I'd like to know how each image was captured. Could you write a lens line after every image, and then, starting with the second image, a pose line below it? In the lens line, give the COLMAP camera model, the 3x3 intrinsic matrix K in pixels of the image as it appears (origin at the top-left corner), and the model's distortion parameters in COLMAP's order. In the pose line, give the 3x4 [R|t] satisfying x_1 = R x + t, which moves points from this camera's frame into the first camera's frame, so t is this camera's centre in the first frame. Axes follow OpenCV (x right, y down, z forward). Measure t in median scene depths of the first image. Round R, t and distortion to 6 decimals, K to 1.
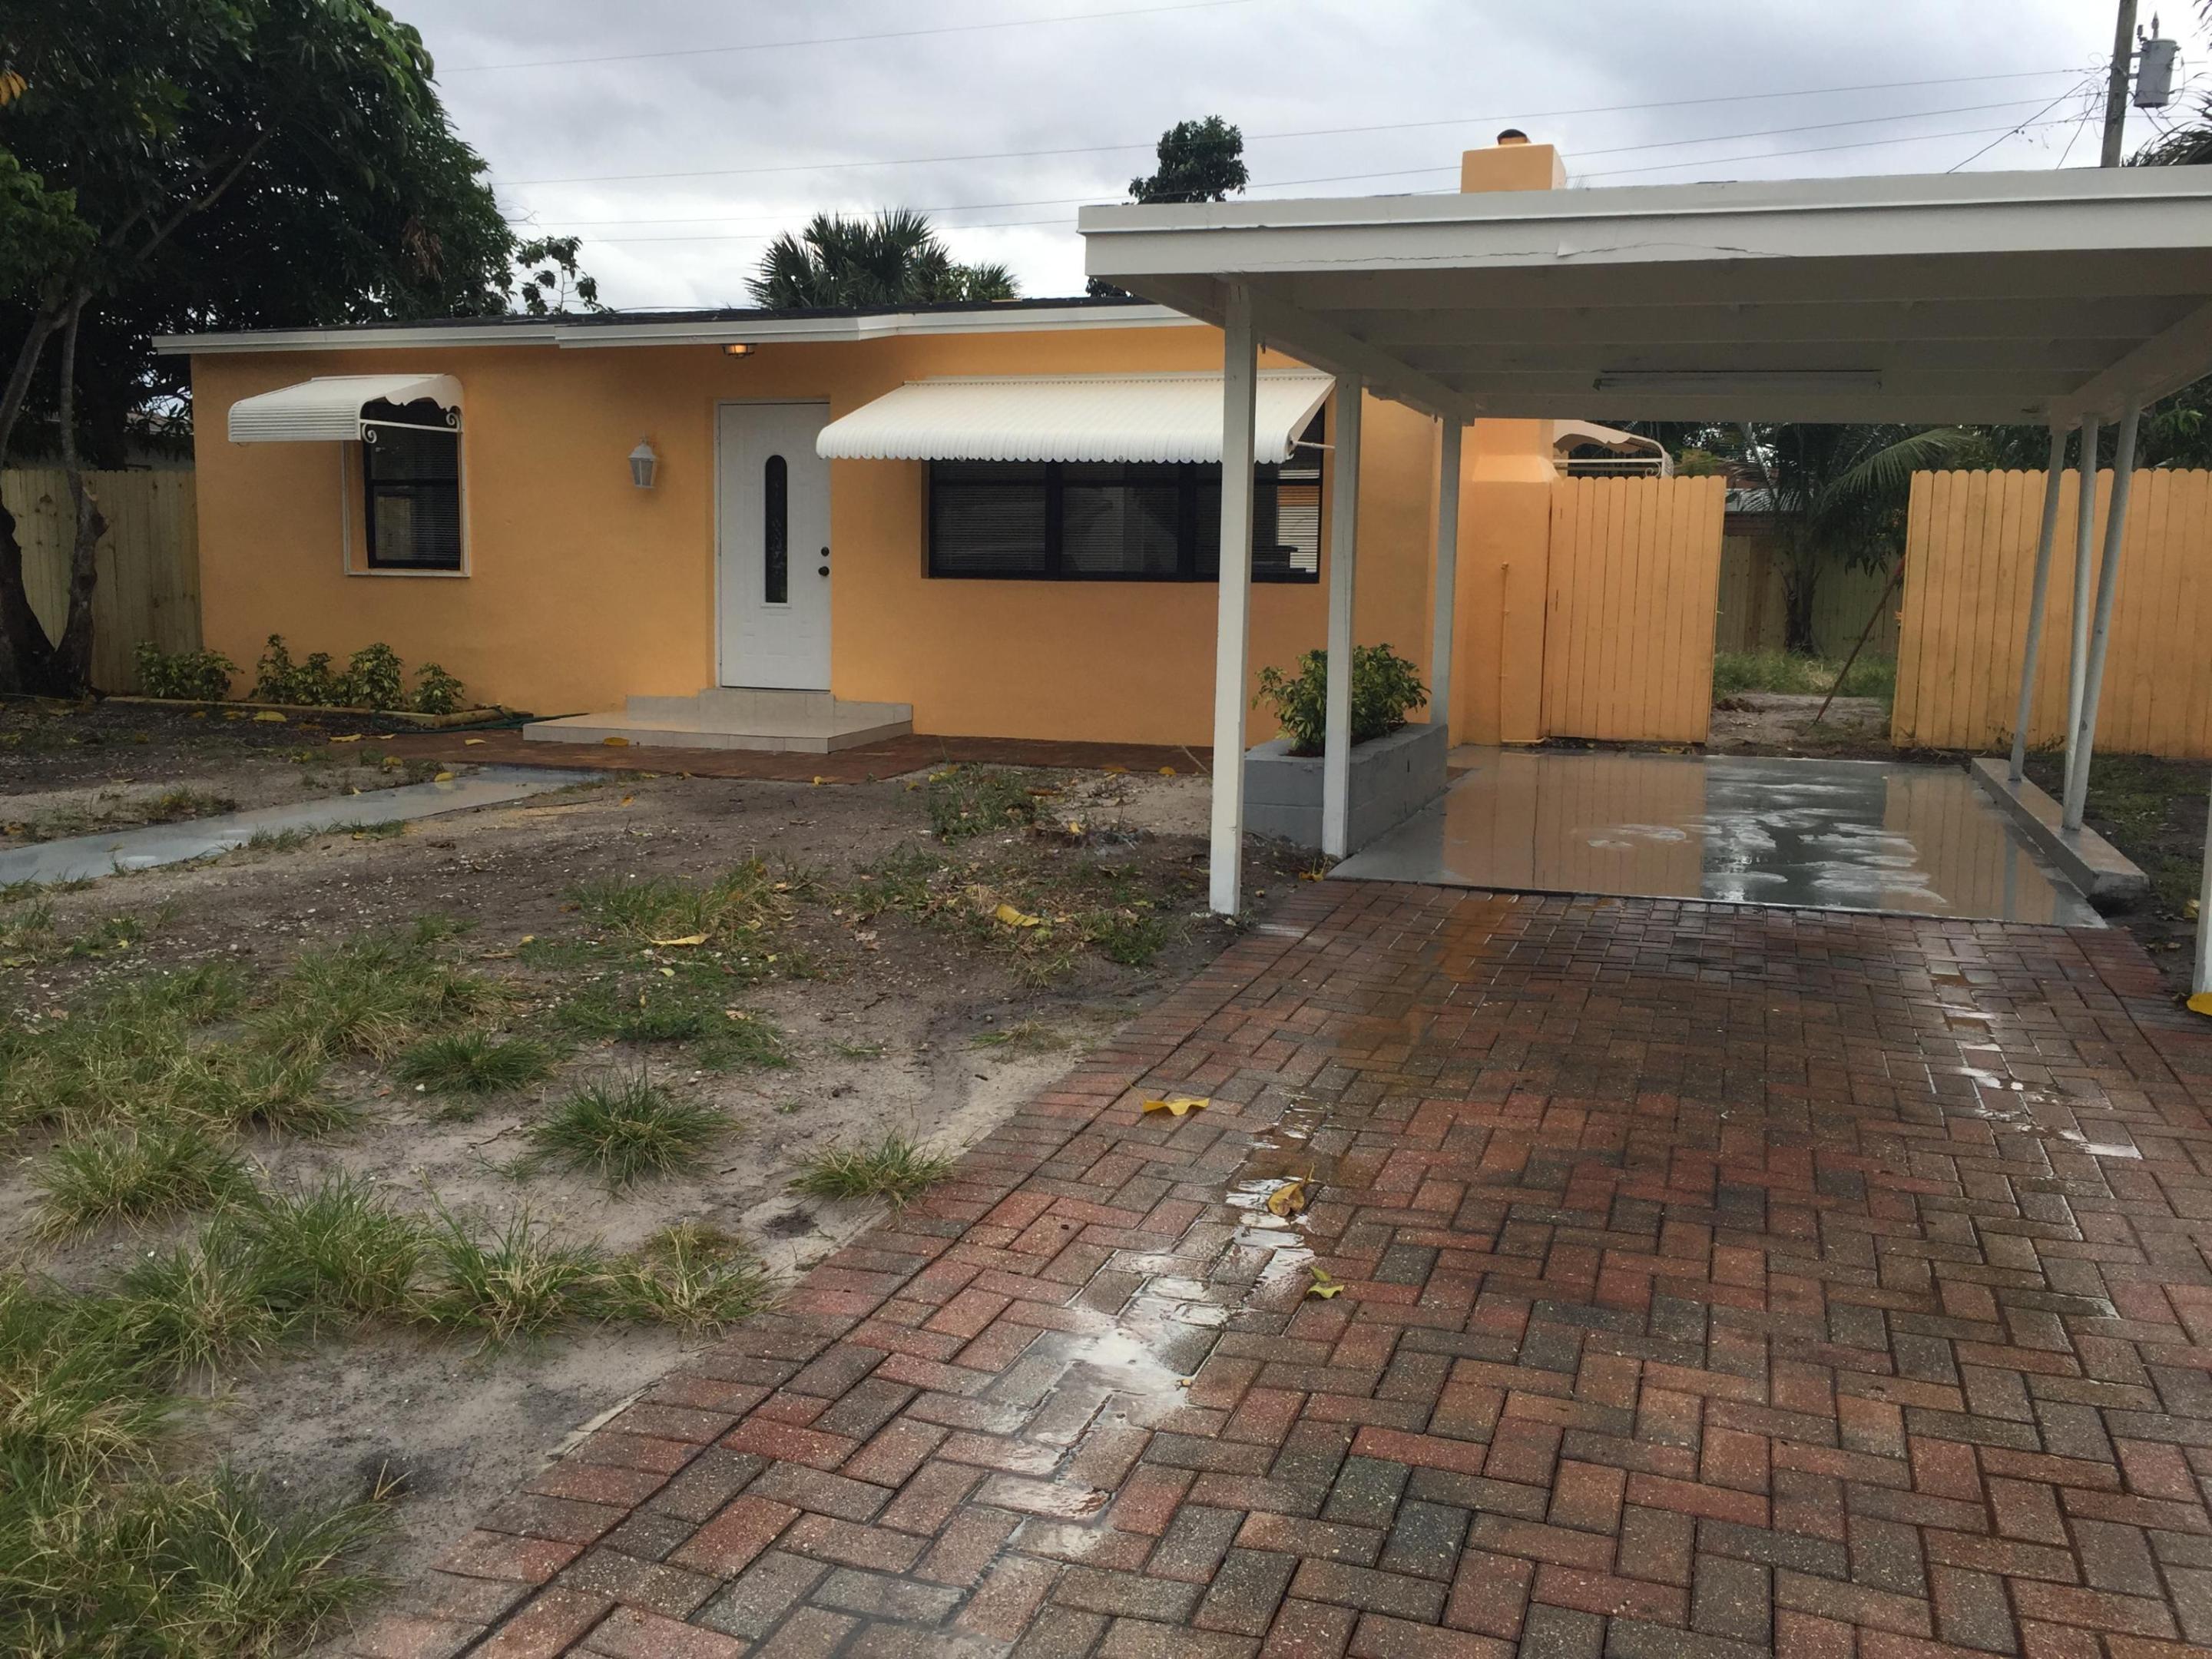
lens RADIAL K [[1905.1, 0, 1113.8], [0, 1905.1, 829.1], [0, 0, 1]] dist [0.068065, -0.082829]
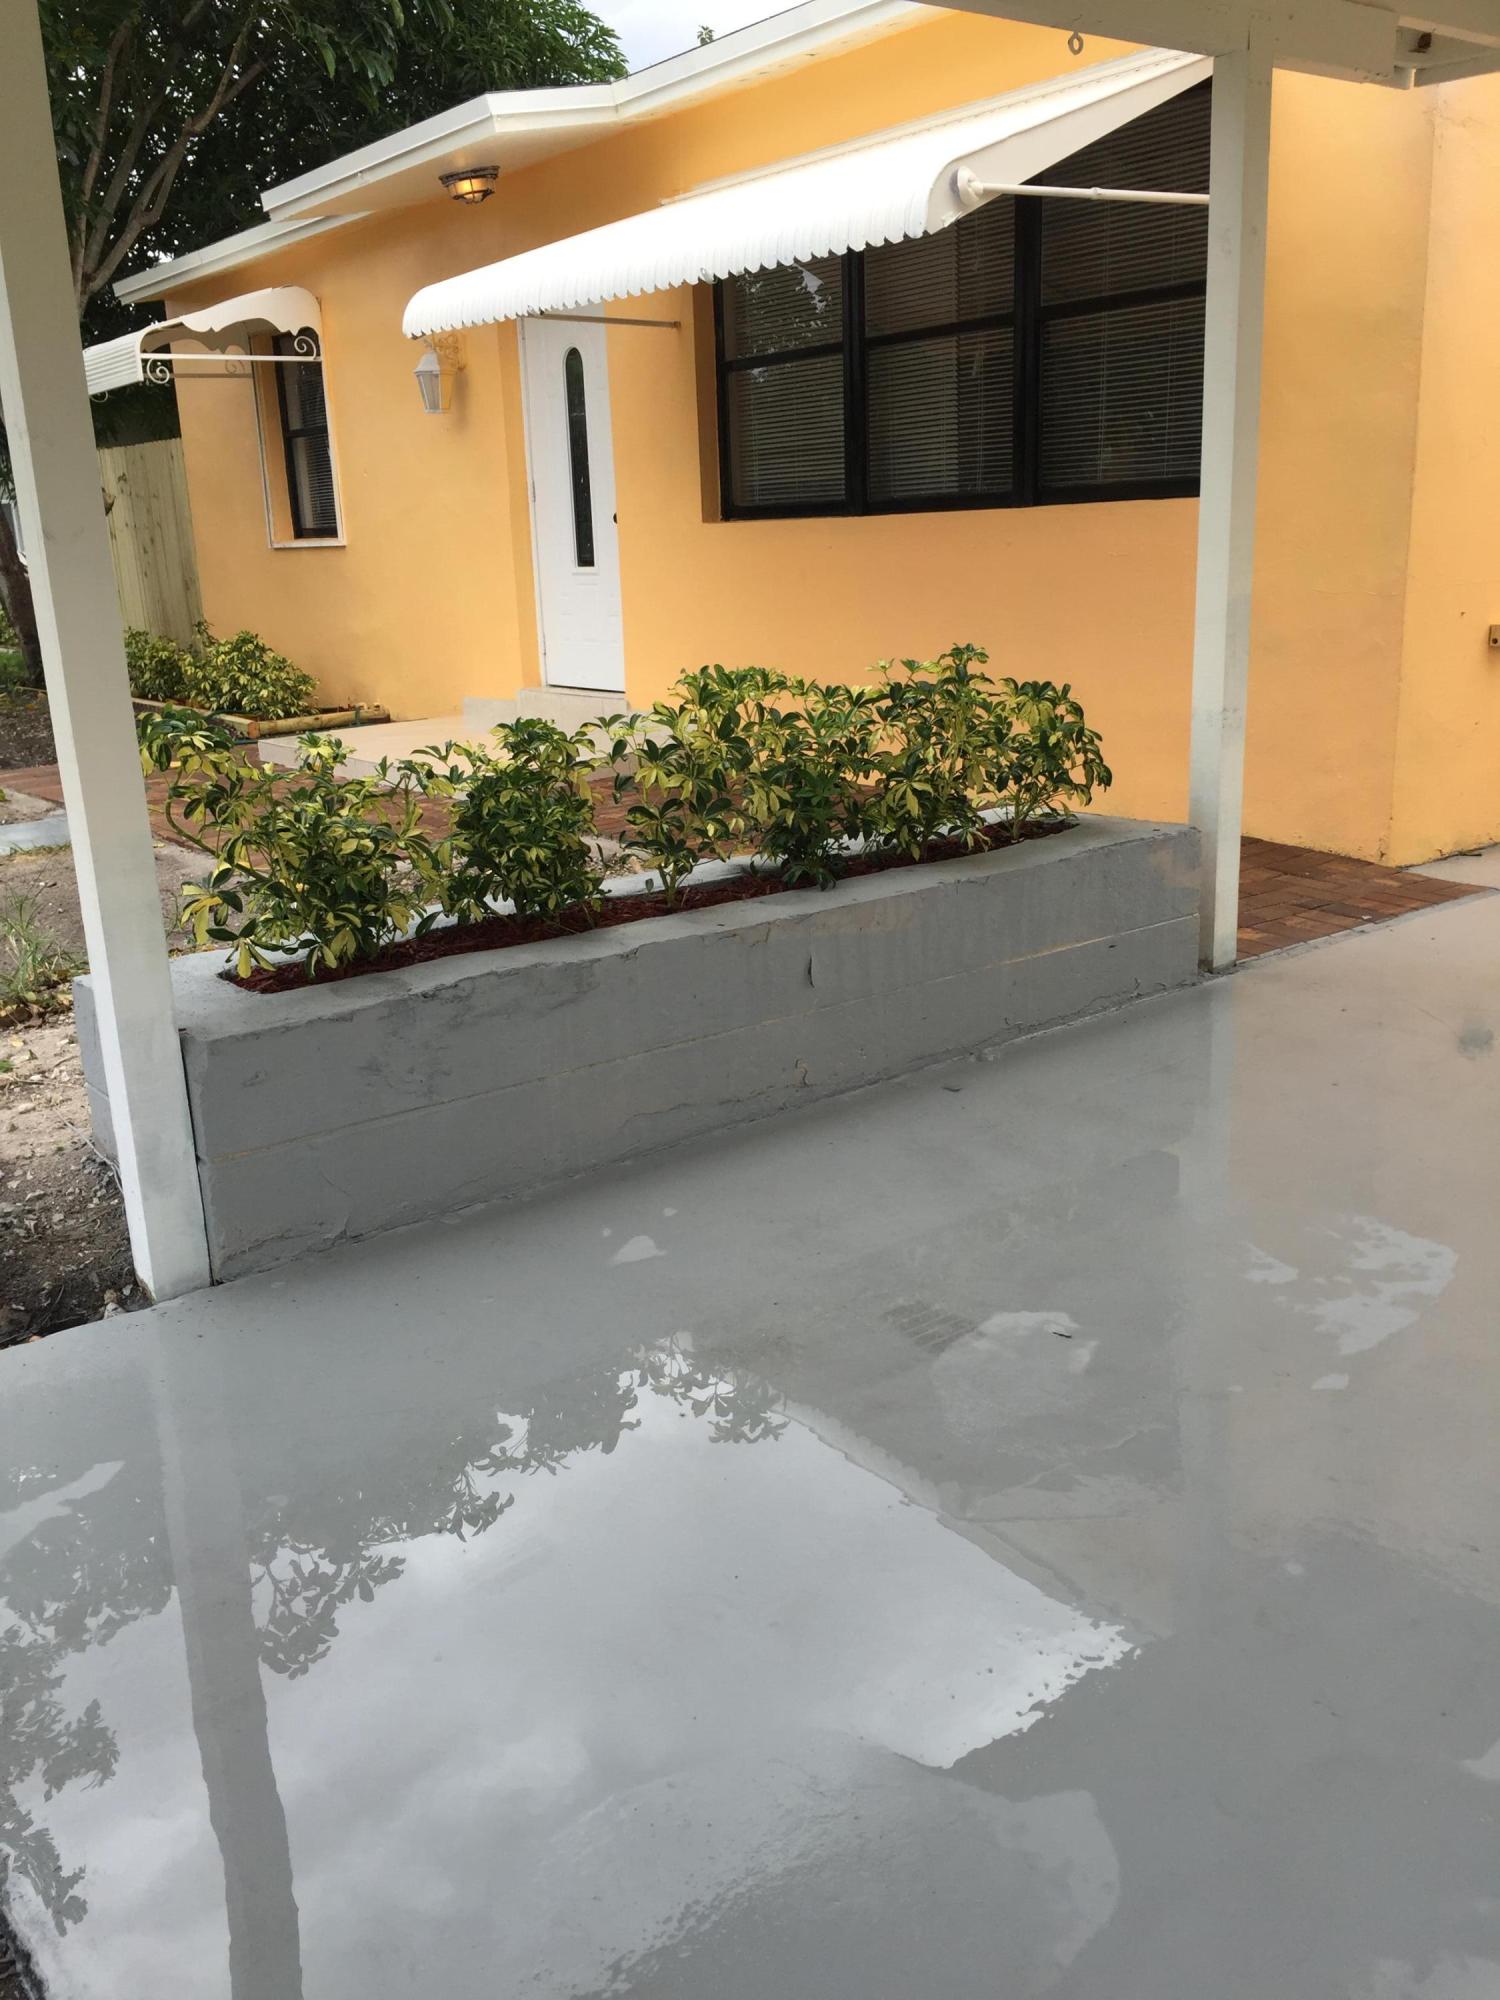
lens RADIAL K [[1722.5, 0, 746.7], [0, 1722.5, 996.2], [0, 0, 1]] dist [0.068065, -0.082829]
pose [[0.825640, 0.102021, -0.554896, 0.246839], [-0.024607, 0.989091, 0.145237, -0.055144], [0.563660, -0.106259, 0.819144, 0.489486]]
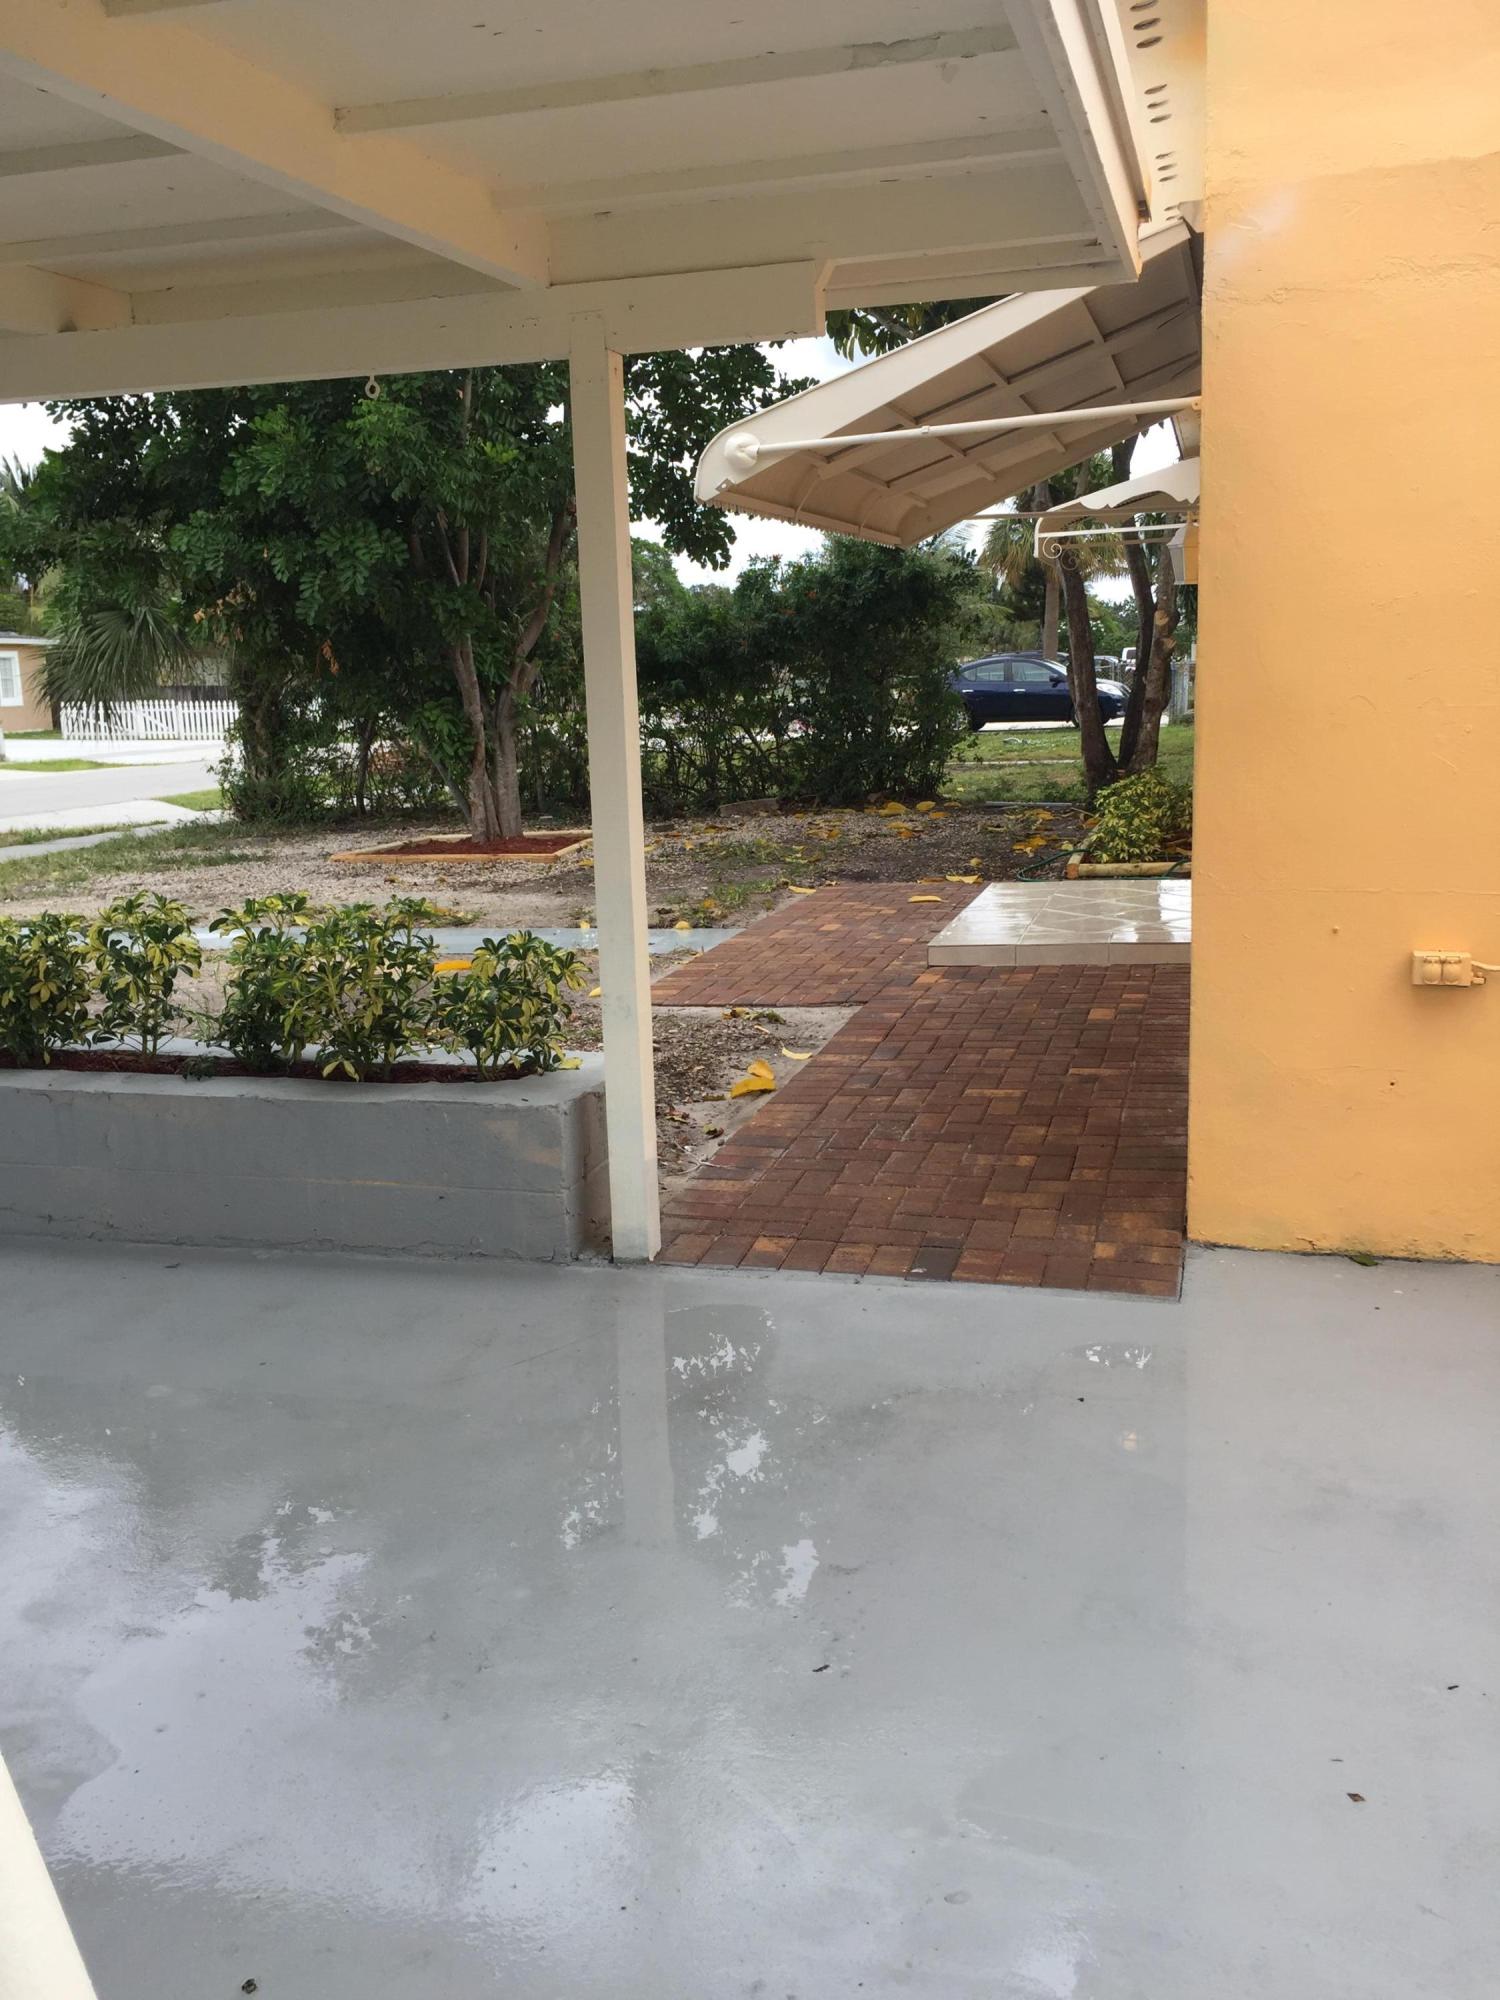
lens RADIAL K [[1722.5, 0, 751.8], [0, 1722.5, 998.0], [0, 0, 1]] dist [0.068065, -0.082829]
pose [[0.034212, 0.171574, -0.984577, 0.449317], [-0.101569, 0.980650, 0.167360, -0.119757], [0.994240, 0.094277, 0.050977, 0.830276]]
